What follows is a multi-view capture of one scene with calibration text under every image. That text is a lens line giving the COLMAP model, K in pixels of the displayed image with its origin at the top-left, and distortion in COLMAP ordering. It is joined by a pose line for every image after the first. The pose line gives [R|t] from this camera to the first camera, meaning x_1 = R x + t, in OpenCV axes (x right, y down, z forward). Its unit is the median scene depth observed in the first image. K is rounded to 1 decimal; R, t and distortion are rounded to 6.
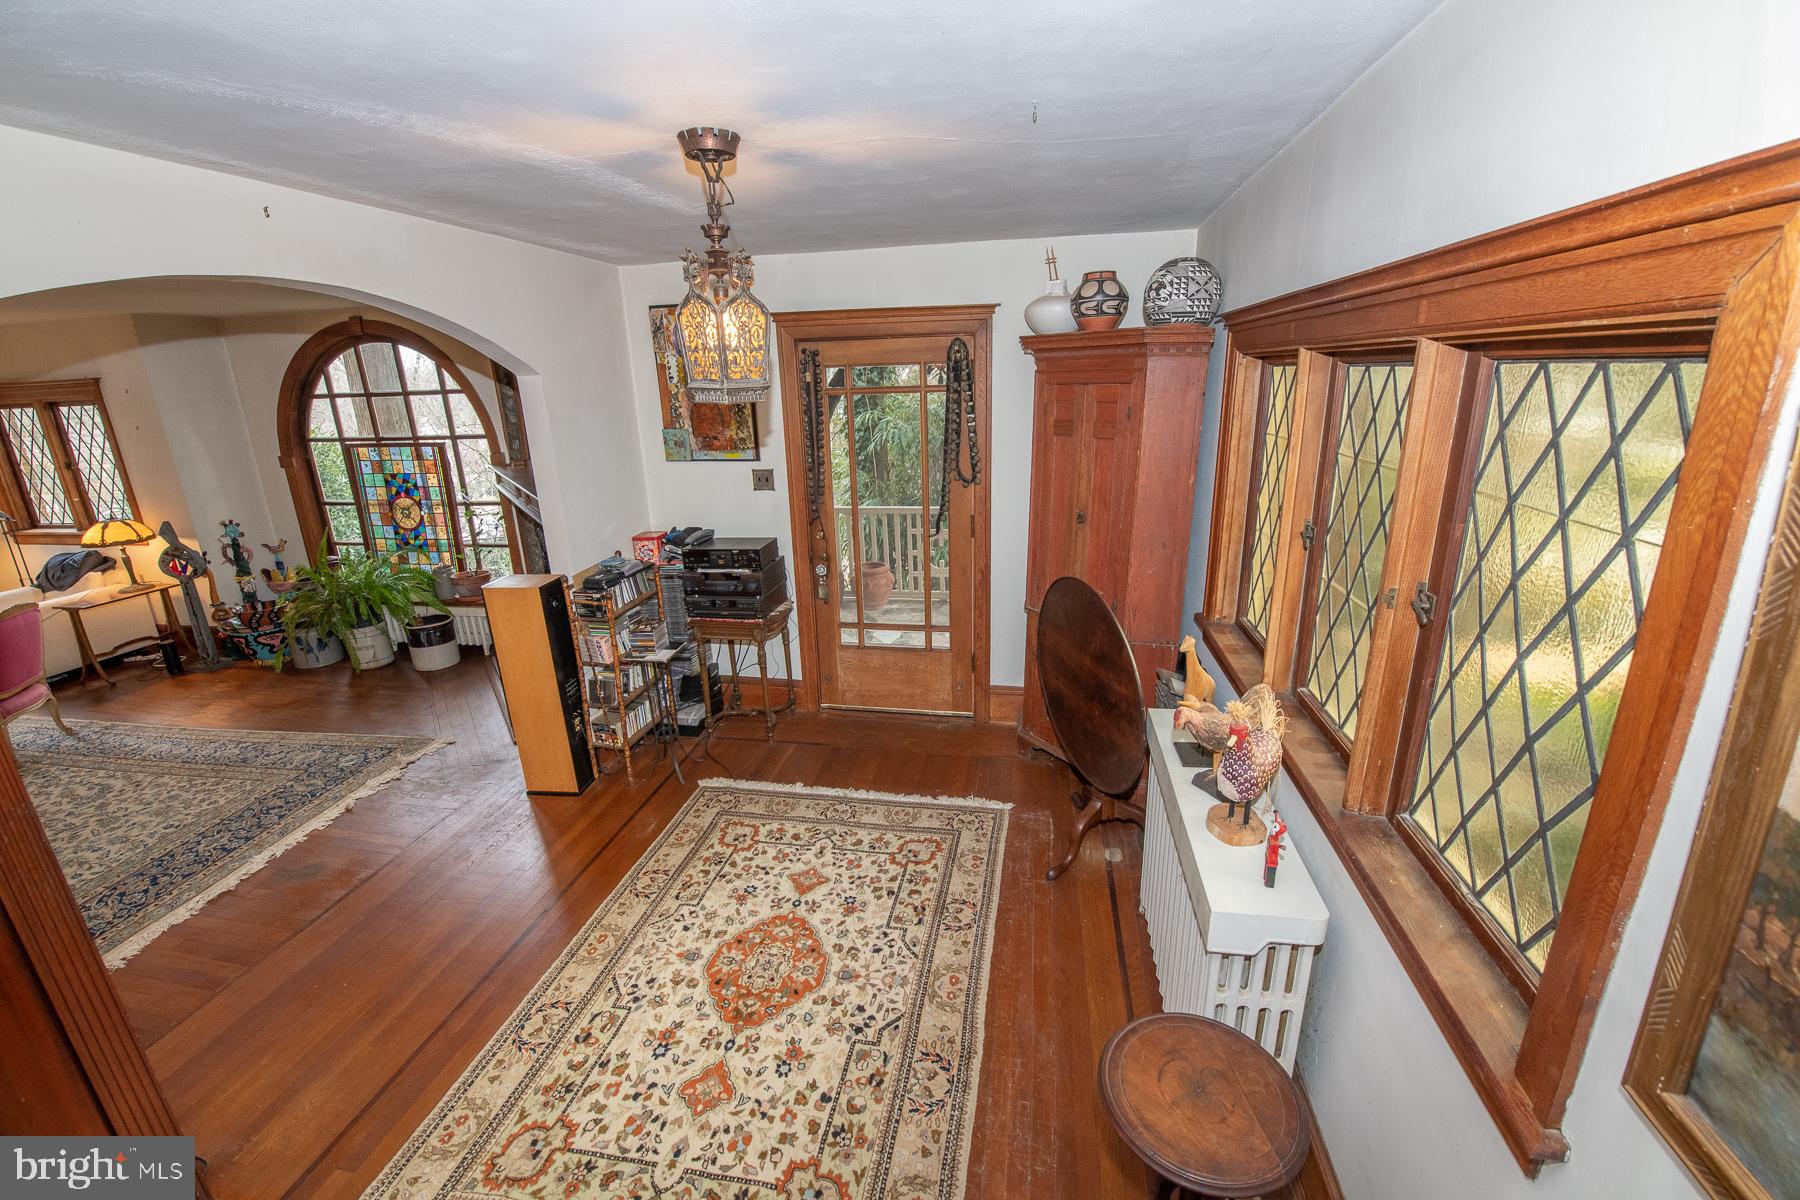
lens RADIAL K [[741.7, 0, 905.0], [0, 741.7, 598.7], [0, 0, 1]] dist [-0.019927, -0.001183]
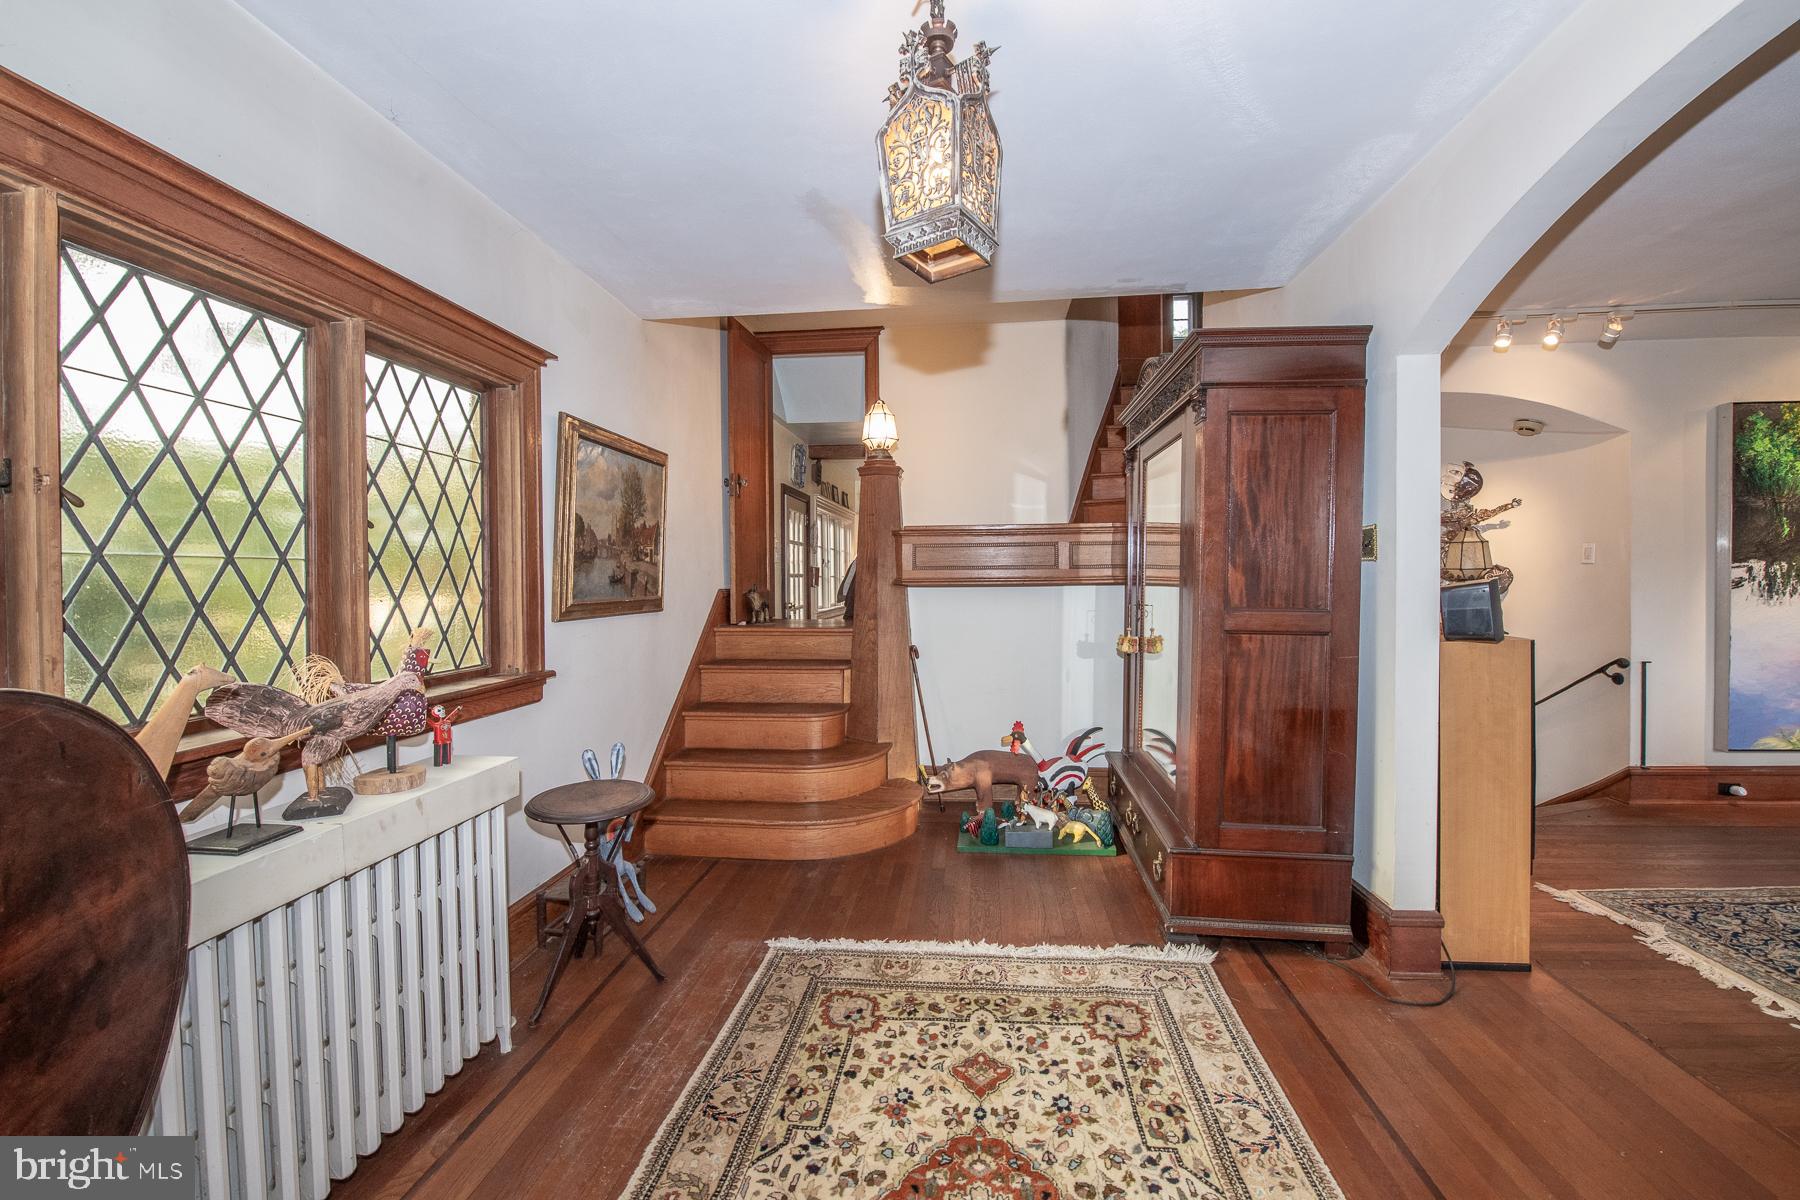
lens RADIAL K [[741.7, 0, 897.7], [0, 741.7, 596.5], [0, 0, 1]] dist [-0.019927, -0.001183]
pose [[-0.997293, 0.036317, -0.063942, -0.125804], [0.014467, 0.949439, 0.313619, -0.174779], [0.072099, 0.311845, -0.947394, 1.640093]]
